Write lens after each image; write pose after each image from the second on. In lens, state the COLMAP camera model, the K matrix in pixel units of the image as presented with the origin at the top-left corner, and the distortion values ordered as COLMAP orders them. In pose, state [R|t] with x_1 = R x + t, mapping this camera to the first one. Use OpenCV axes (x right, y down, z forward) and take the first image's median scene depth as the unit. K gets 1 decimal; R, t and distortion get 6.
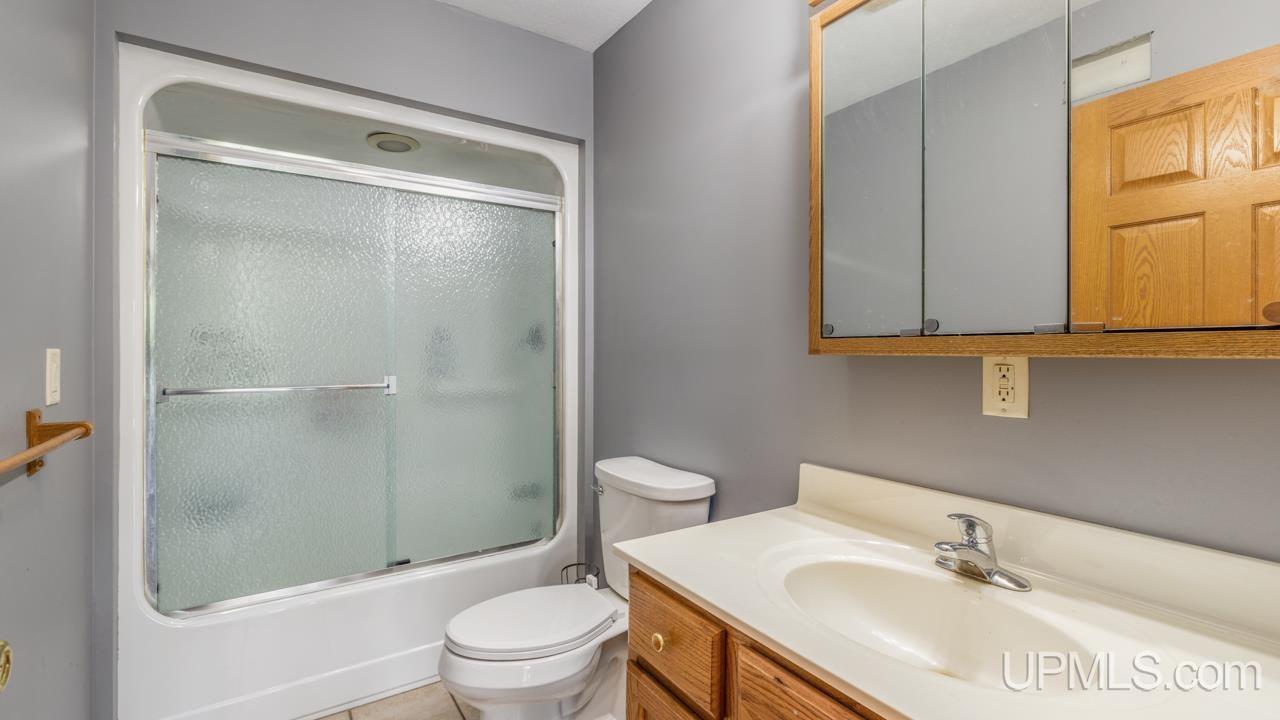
lens RADIAL K [[555.6, 0, 640.0], [0, 555.6, 360.0], [0, 0, 1]] dist [0.000726, 0.000128]
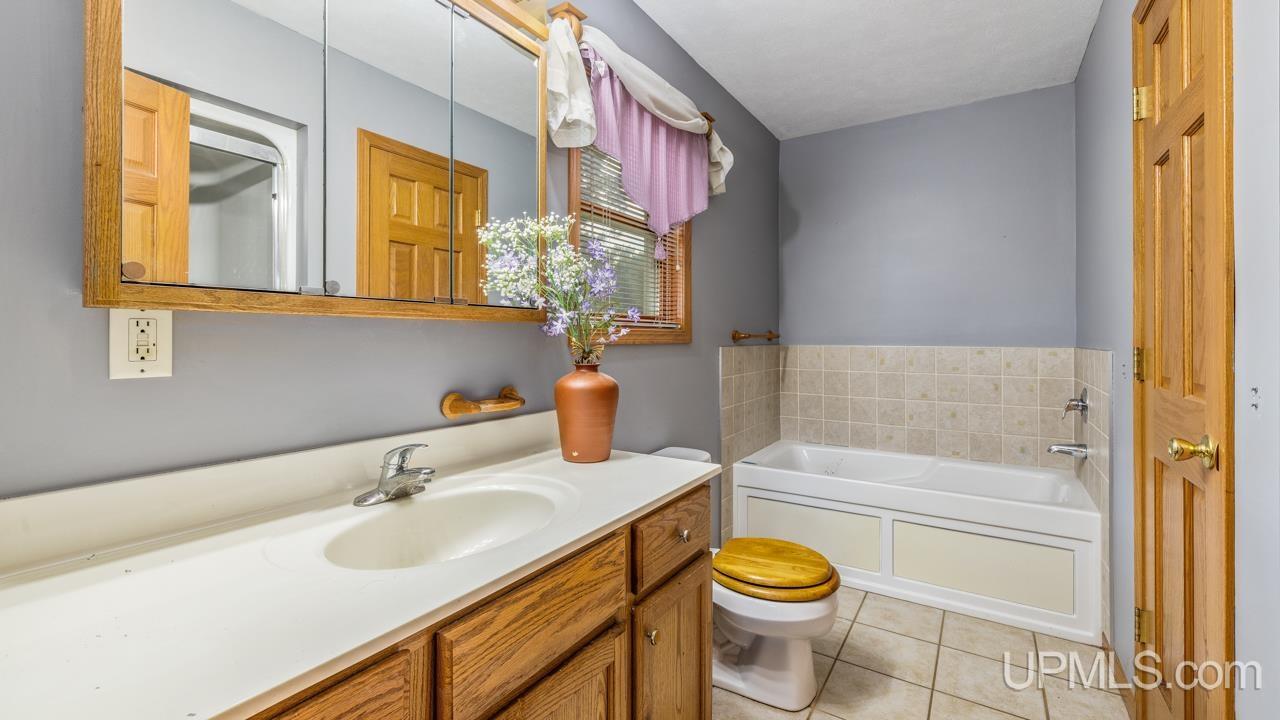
lens RADIAL K [[547.1, 0, 647.5], [0, 547.1, 341.1], [0, 0, 1]] dist [0.000637, -0.000016]
pose [[-0.436163, -0.049667, 0.898496, -0.468427], [-0.033069, 0.998686, 0.039152, -0.015720], [-0.899260, -0.012636, -0.437232, 0.668151]]
